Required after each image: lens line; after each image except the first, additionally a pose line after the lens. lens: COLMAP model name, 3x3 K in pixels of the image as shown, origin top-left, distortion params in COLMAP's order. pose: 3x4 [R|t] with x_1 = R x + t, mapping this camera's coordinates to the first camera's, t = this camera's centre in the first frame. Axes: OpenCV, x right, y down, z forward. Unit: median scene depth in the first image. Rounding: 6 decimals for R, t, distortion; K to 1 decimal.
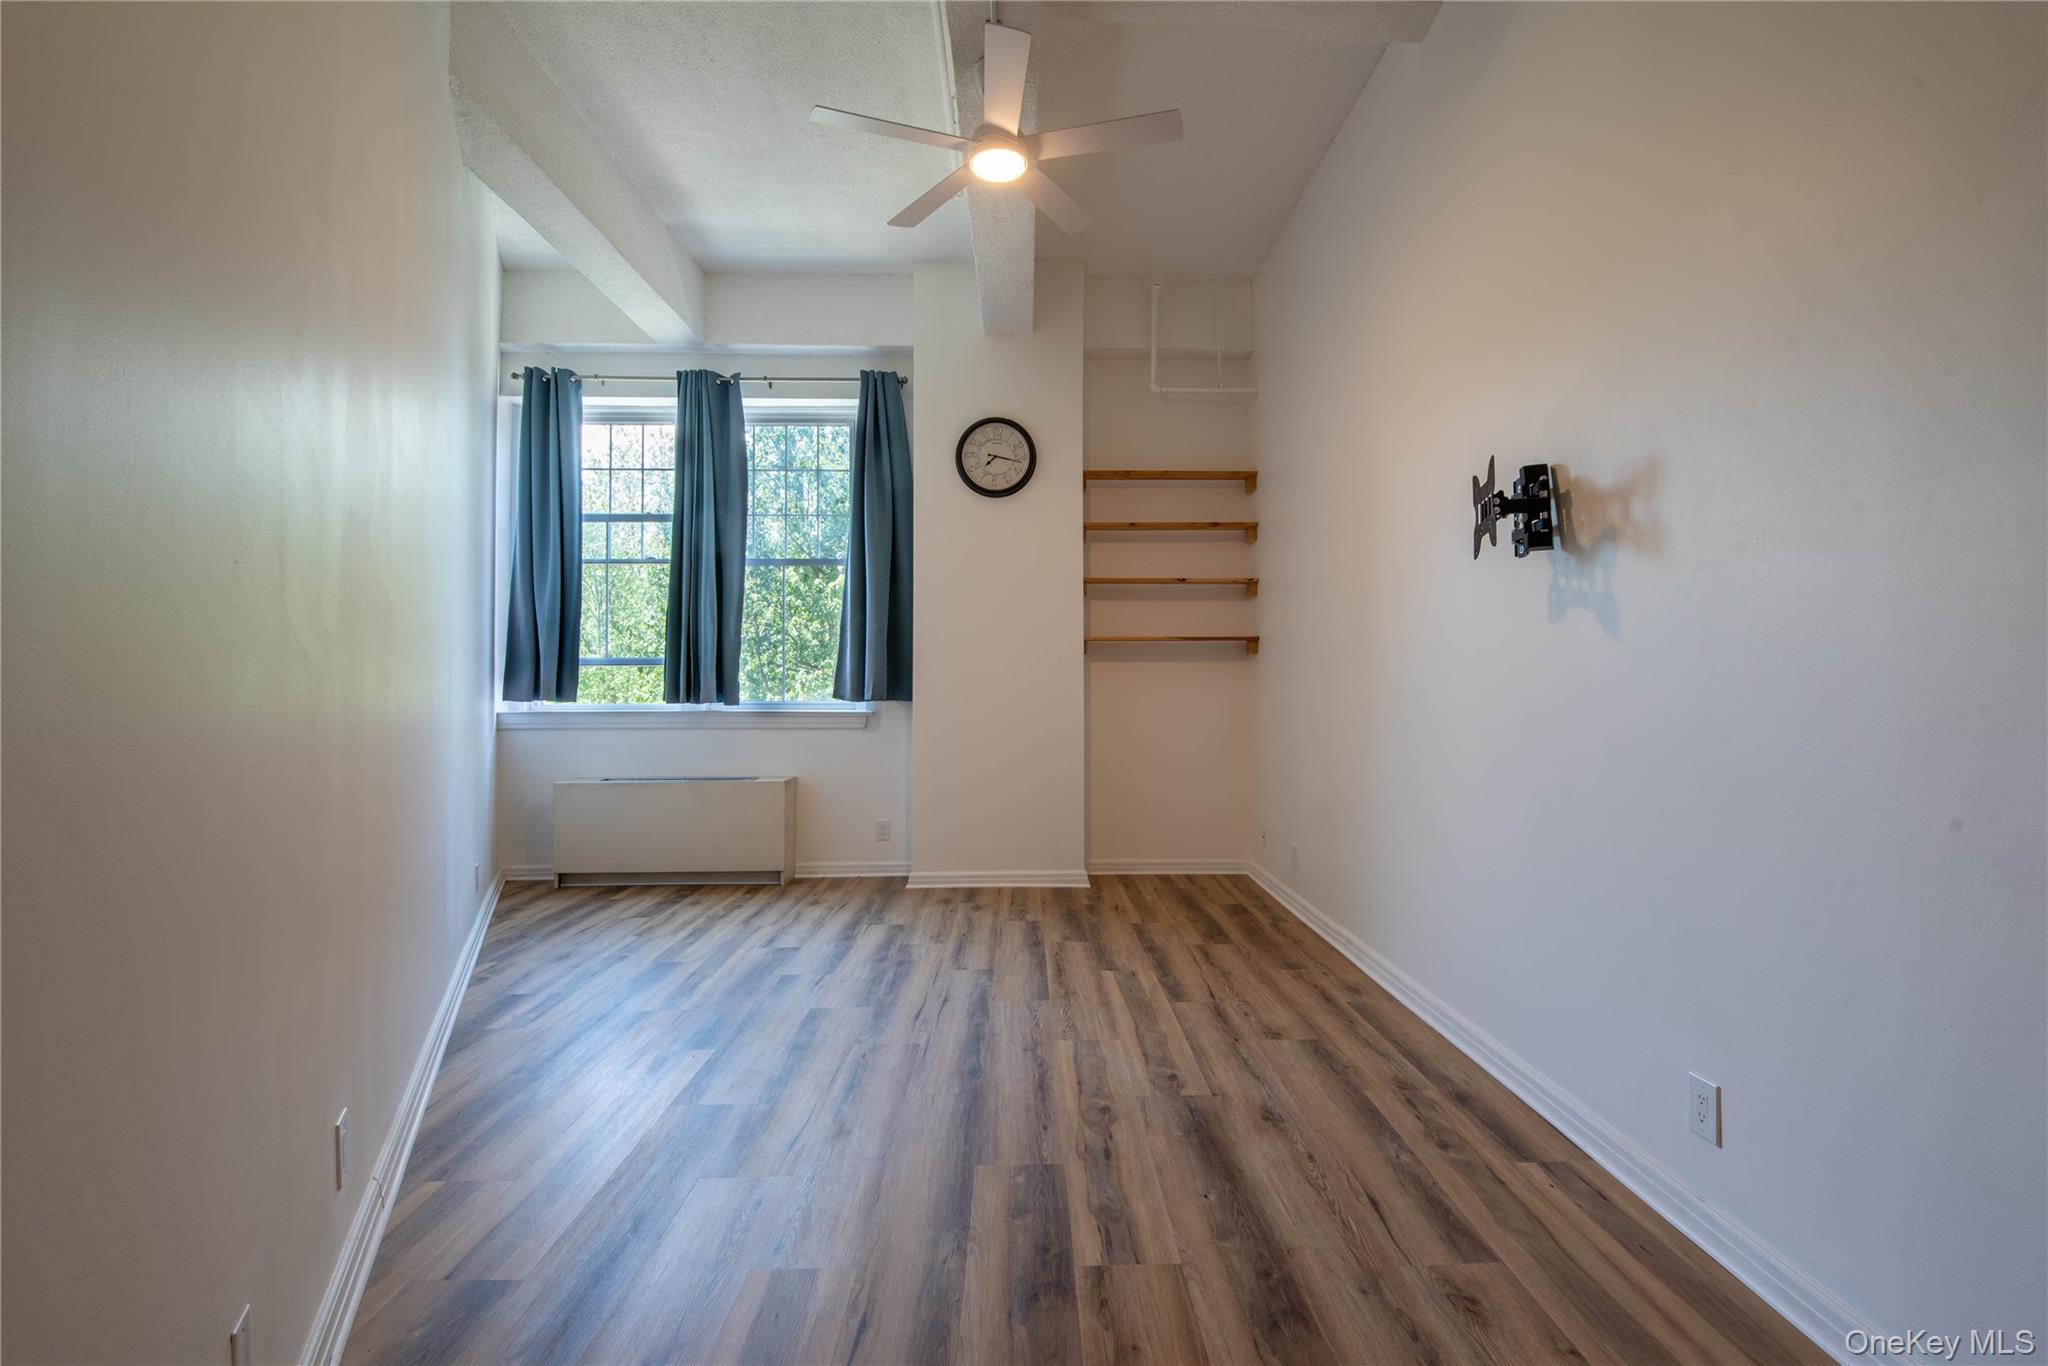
lens RADIAL K [[885.1, 0, 1040.8], [0, 885.1, 681.7], [0, 0, 1]] dist [-0.002573, -0.000335]
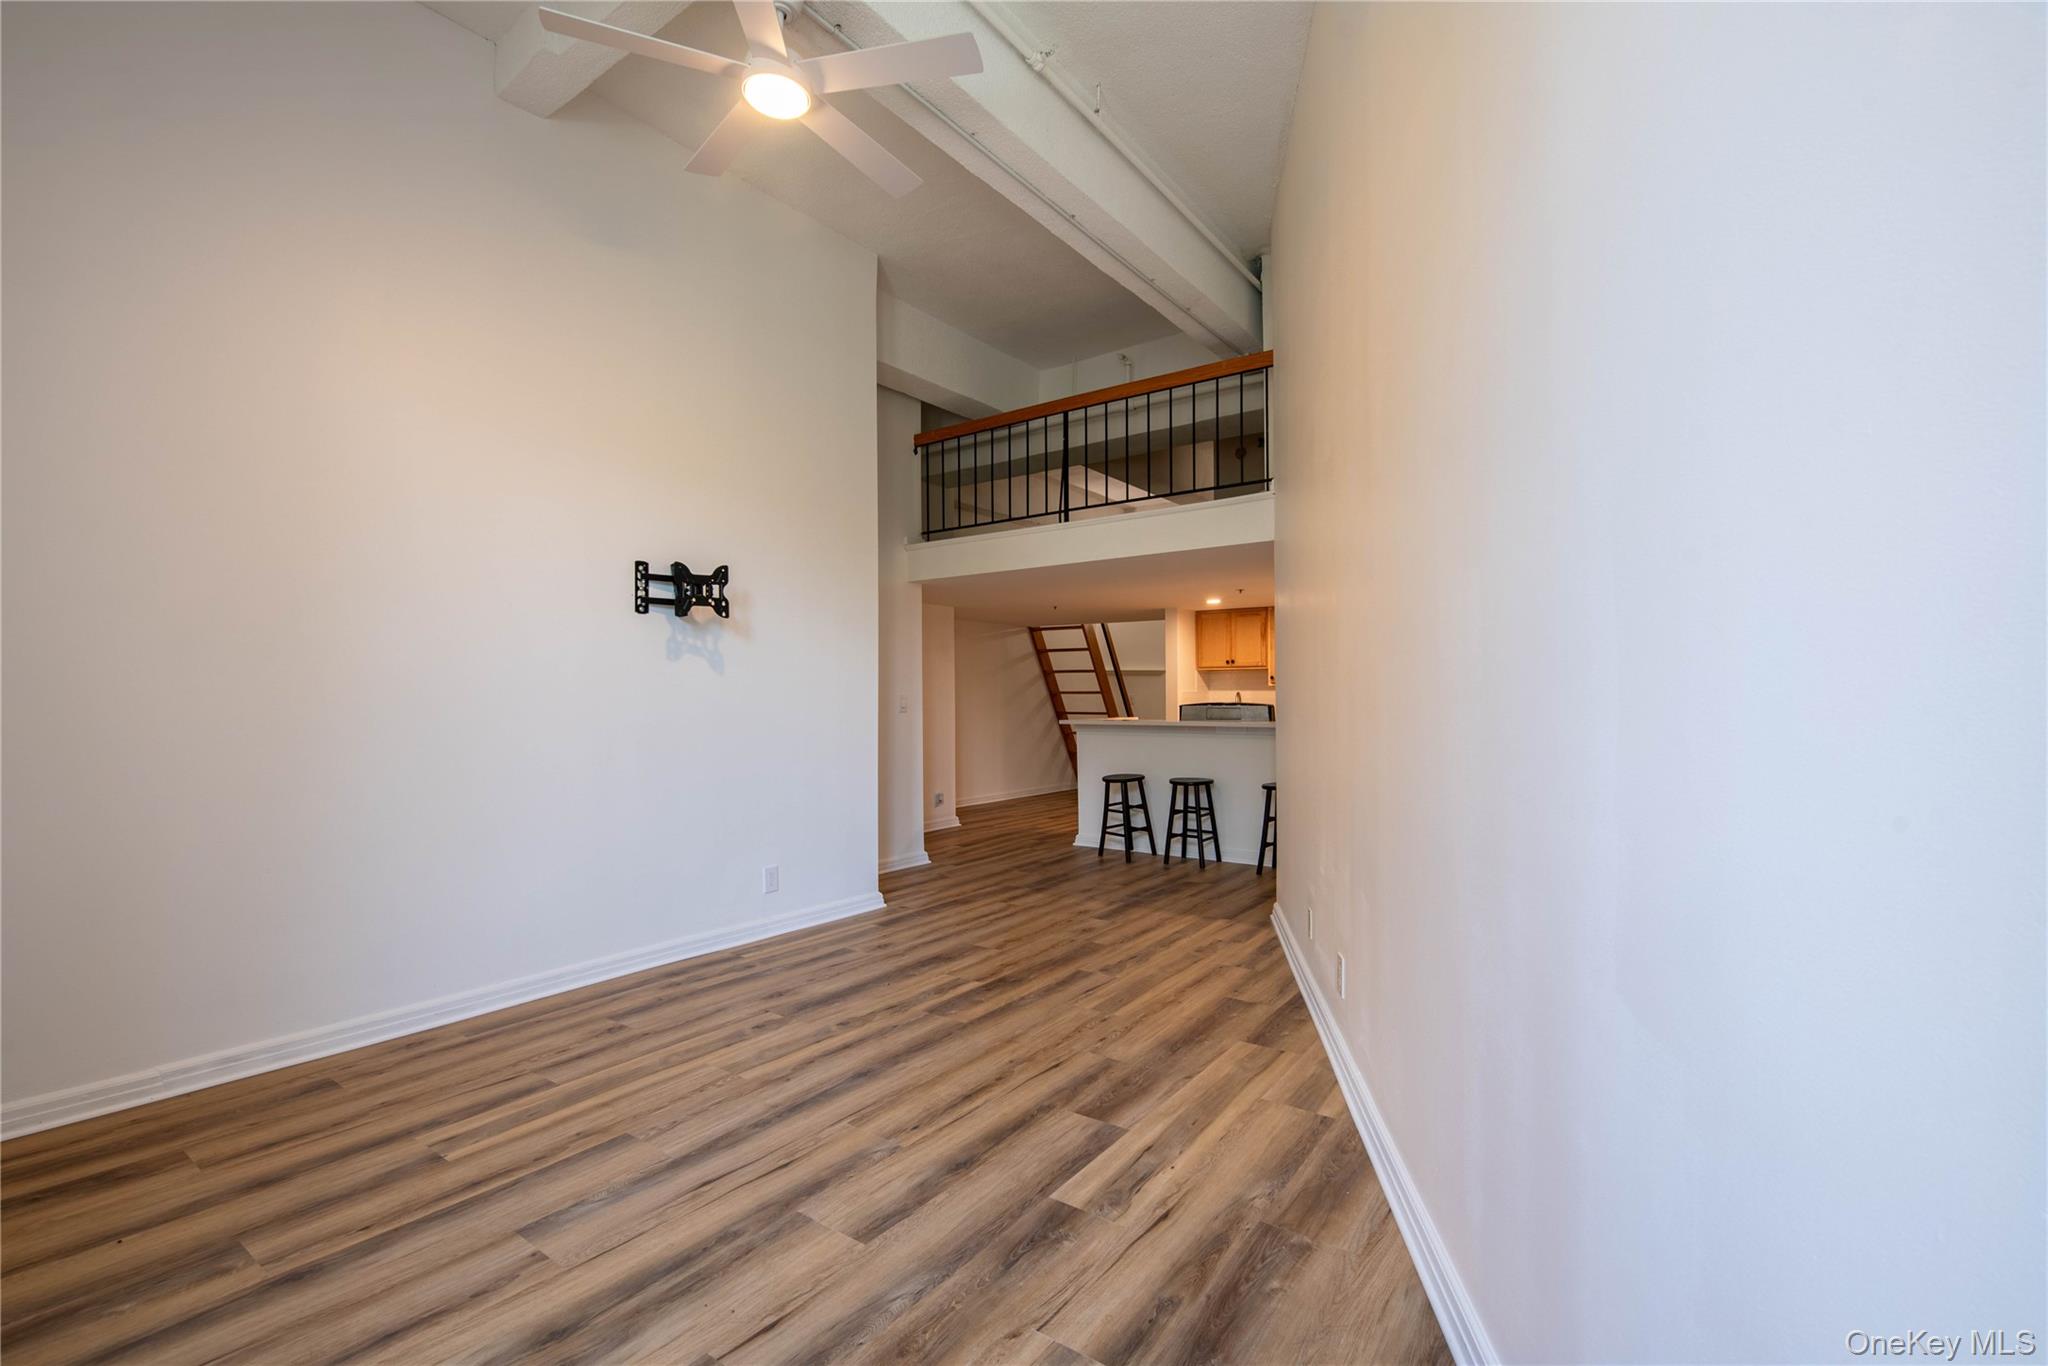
lens RADIAL K [[885.1, 0, 1031.3], [0, 885.1, 691.5], [0, 0, 1]] dist [-0.002573, -0.000335]
pose [[-0.794758, 0.010519, 0.606836, -0.919147], [0.000363, 0.999858, -0.016857, 0.018398], [-0.606927, -0.013177, -0.794648, 1.829674]]
